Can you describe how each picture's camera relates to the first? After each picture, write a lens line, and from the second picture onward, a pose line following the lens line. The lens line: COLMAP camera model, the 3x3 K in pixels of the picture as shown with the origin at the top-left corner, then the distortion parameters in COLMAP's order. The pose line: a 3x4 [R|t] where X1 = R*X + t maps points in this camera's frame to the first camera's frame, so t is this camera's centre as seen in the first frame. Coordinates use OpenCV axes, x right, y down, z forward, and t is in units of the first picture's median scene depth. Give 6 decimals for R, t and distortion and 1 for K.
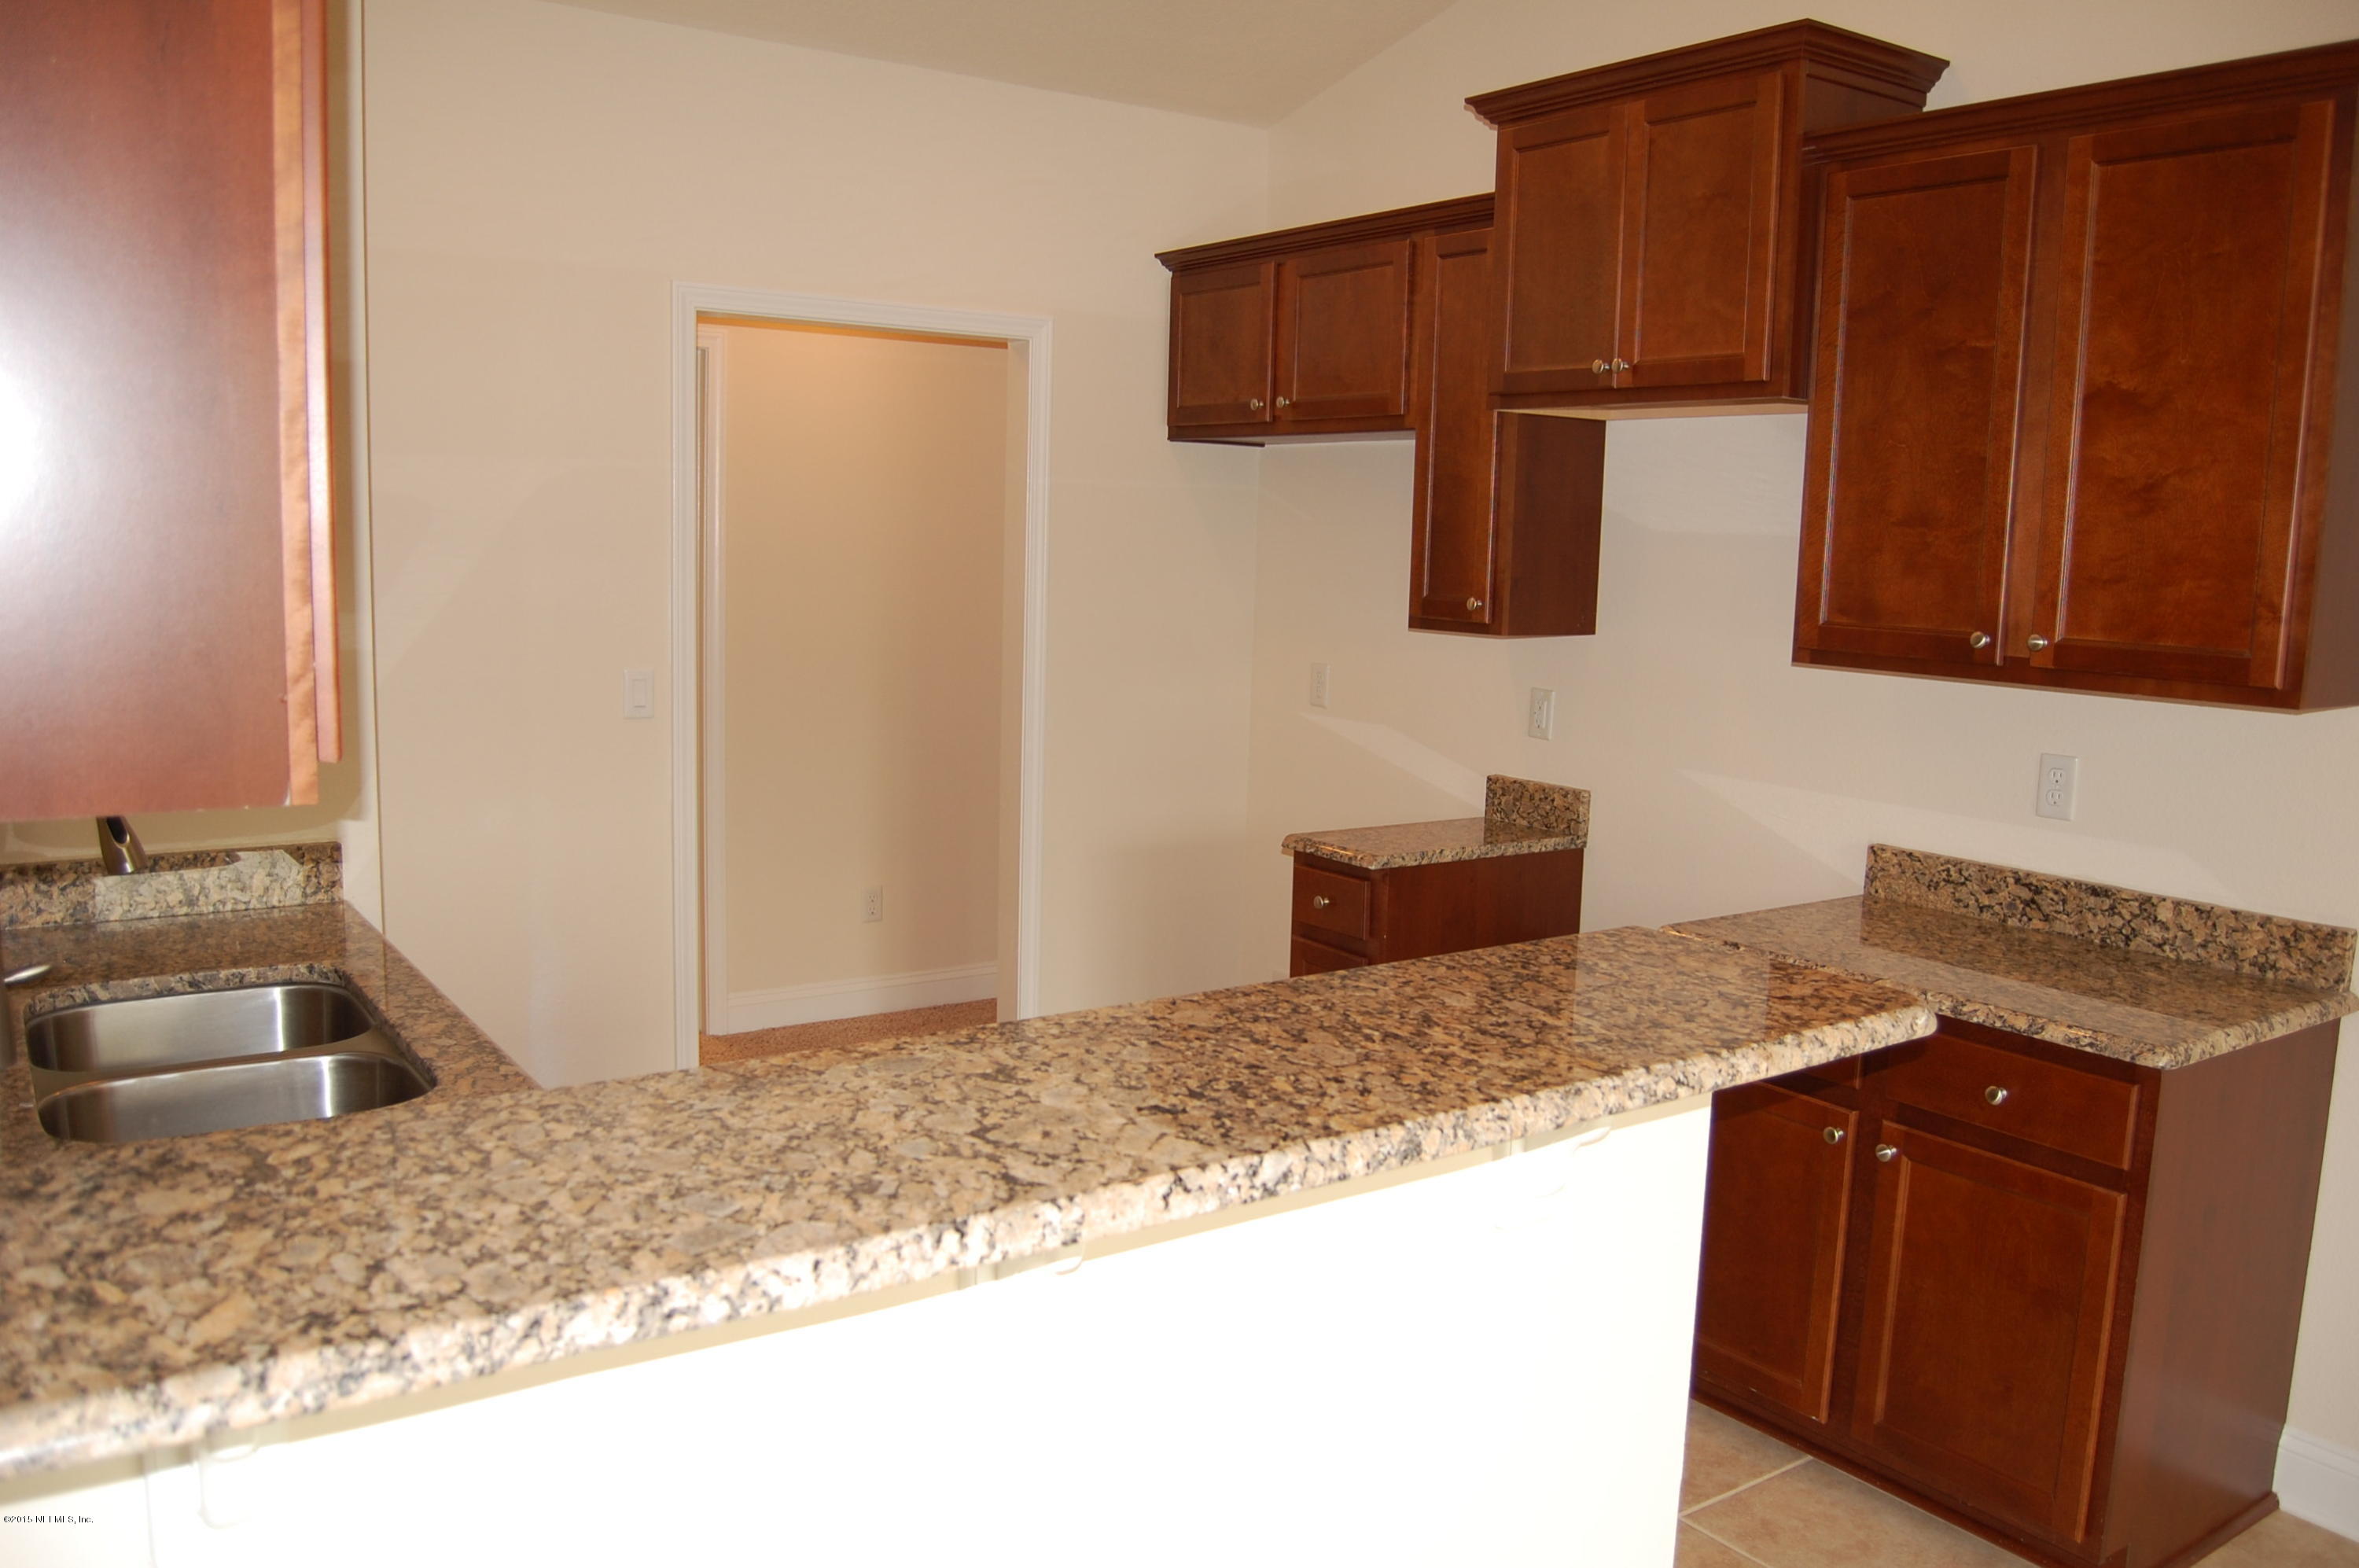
lens RADIAL K [[1846.2, 0, 1187.5], [0, 1846.2, 791.3], [0, 0, 1]] dist [-0.097871, 0.042396]
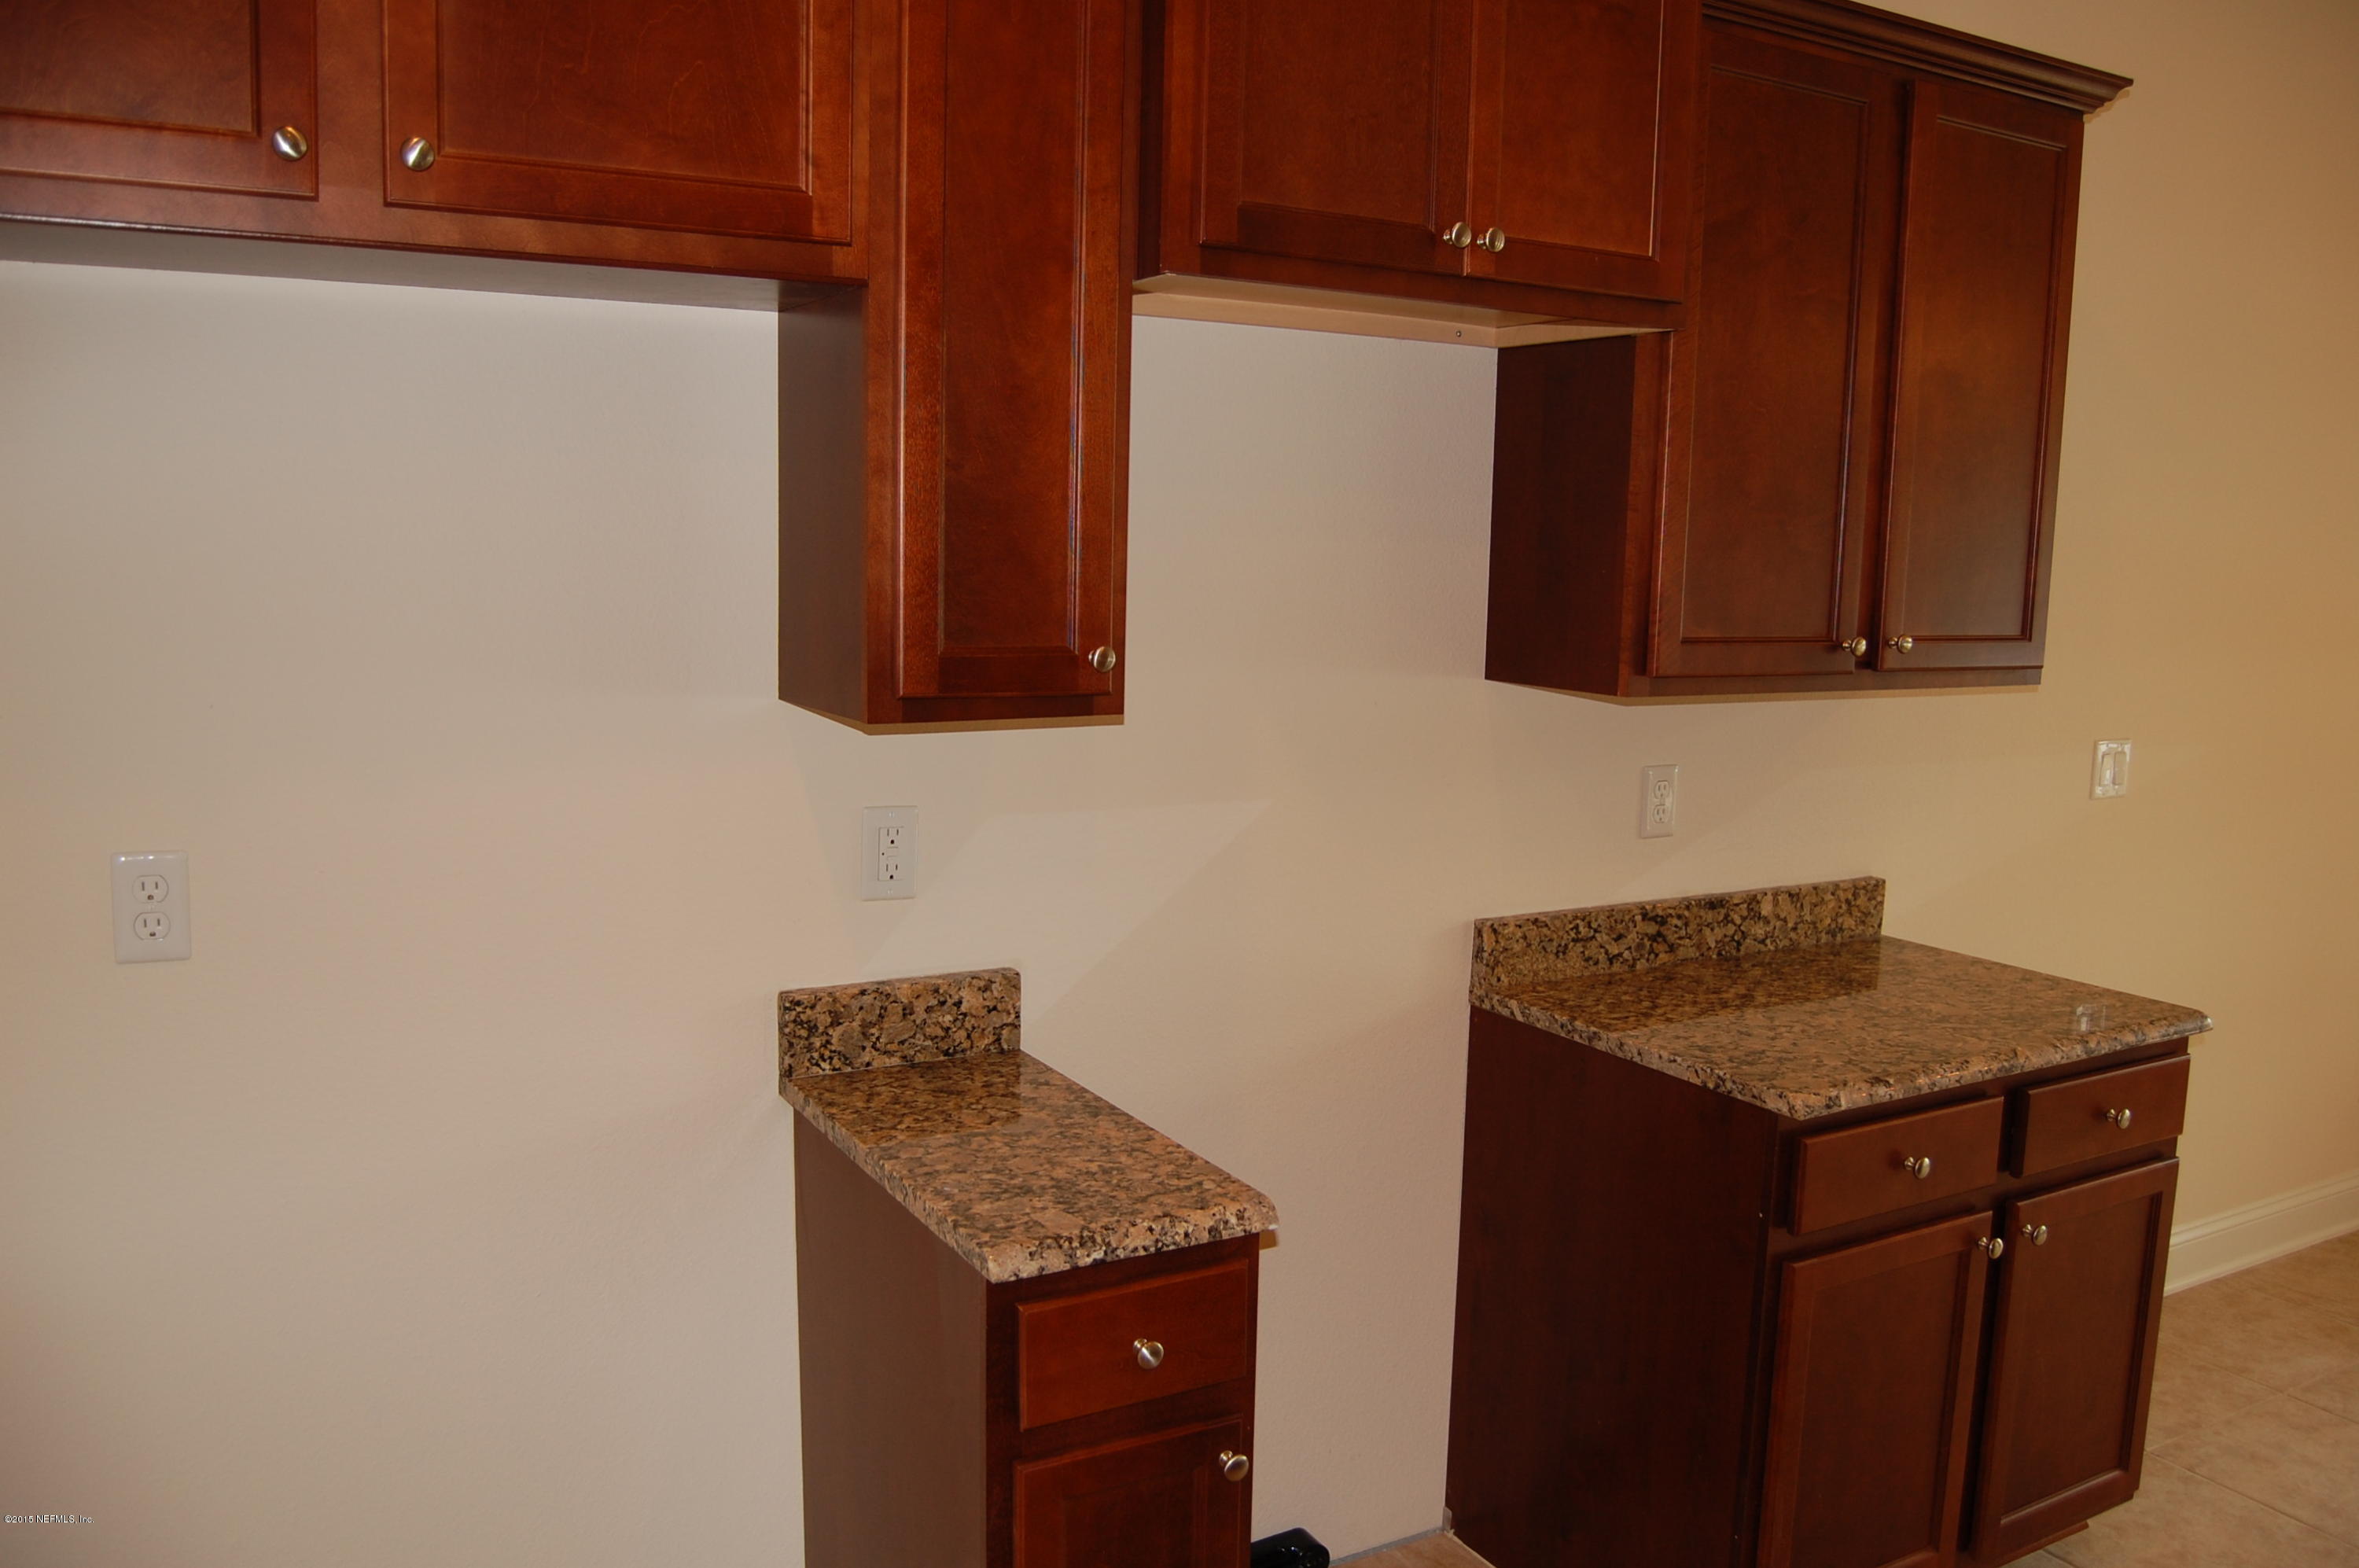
lens RADIAL K [[1846.2, 0, 1187.5], [0, 1846.2, 791.3], [0, 0, 1]] dist [-0.097871, 0.042396]
pose [[0.083147, -0.162304, 0.983231, -0.878410], [0.120074, 0.981091, 0.151796, -0.359287], [-0.989277, 0.105439, 0.101063, 2.391263]]
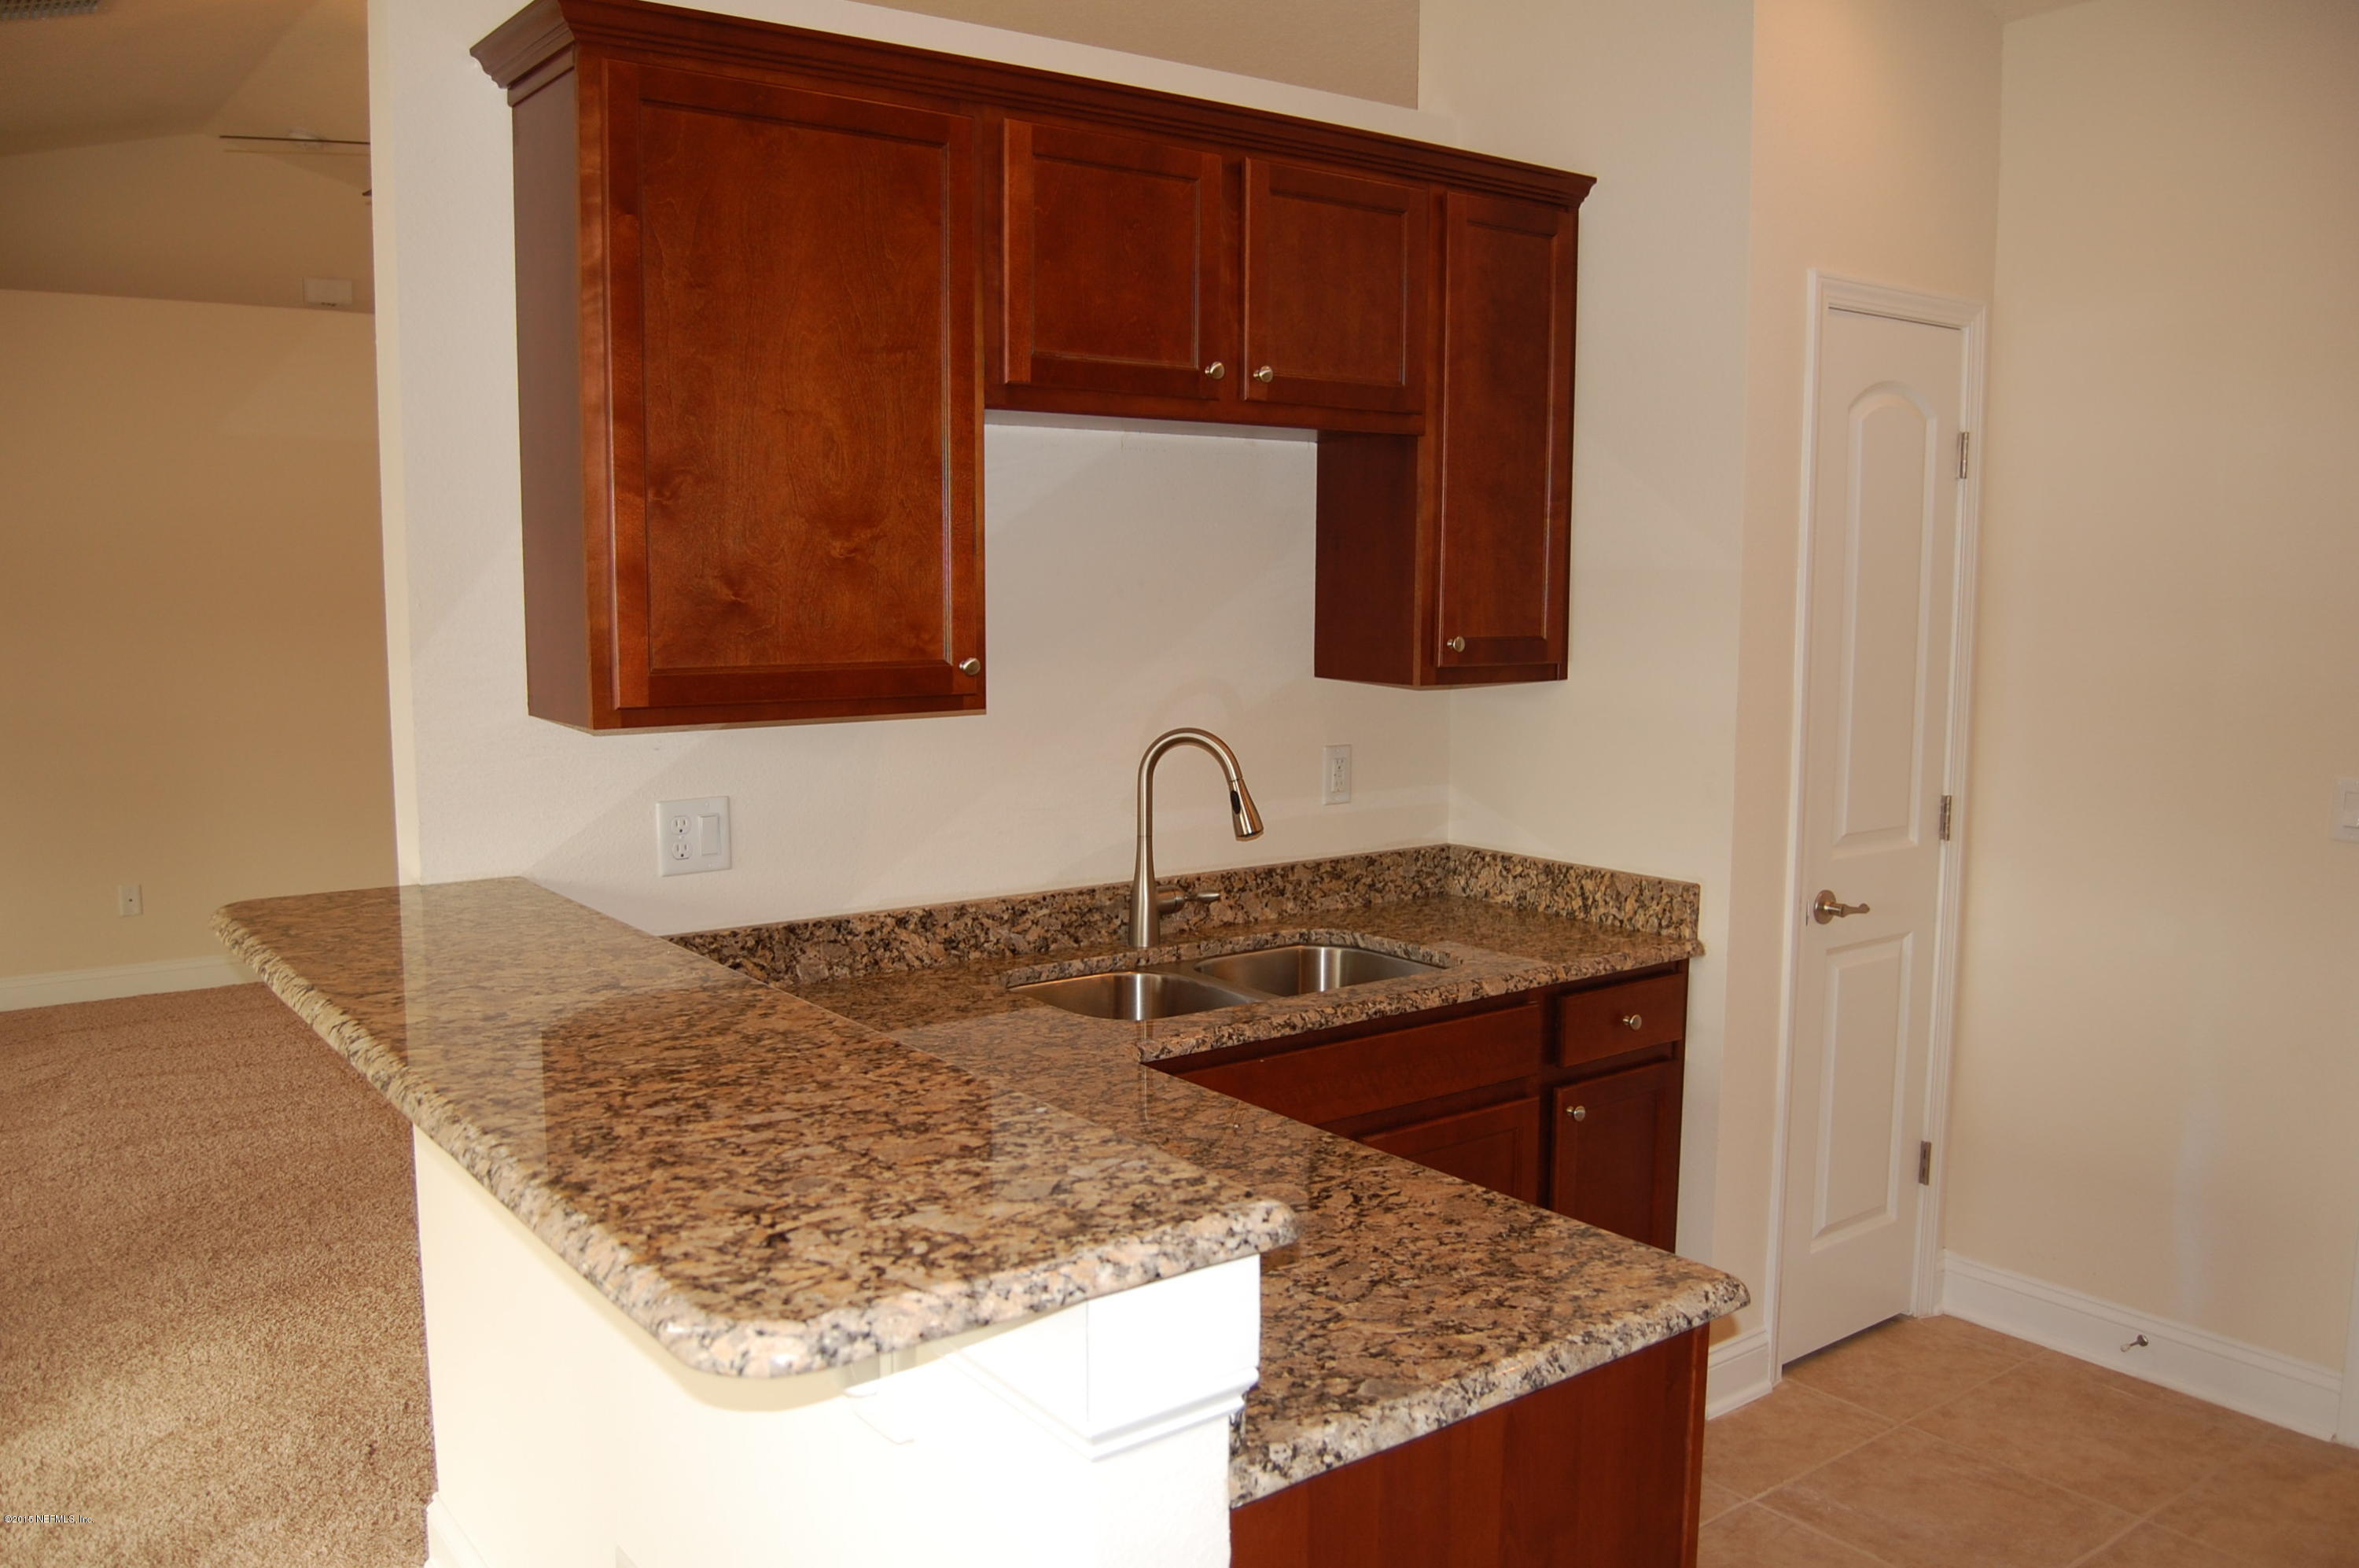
lens RADIAL K [[1846.2, 0, 1187.5], [0, 1846.2, 791.3], [0, 0, 1]] dist [-0.097871, 0.042396]
pose [[0.035735, 0.091661, -0.995149, 1.152295], [-0.144616, 0.985778, 0.085605, -0.147307], [0.988842, 0.140855, 0.048482, 1.286925]]
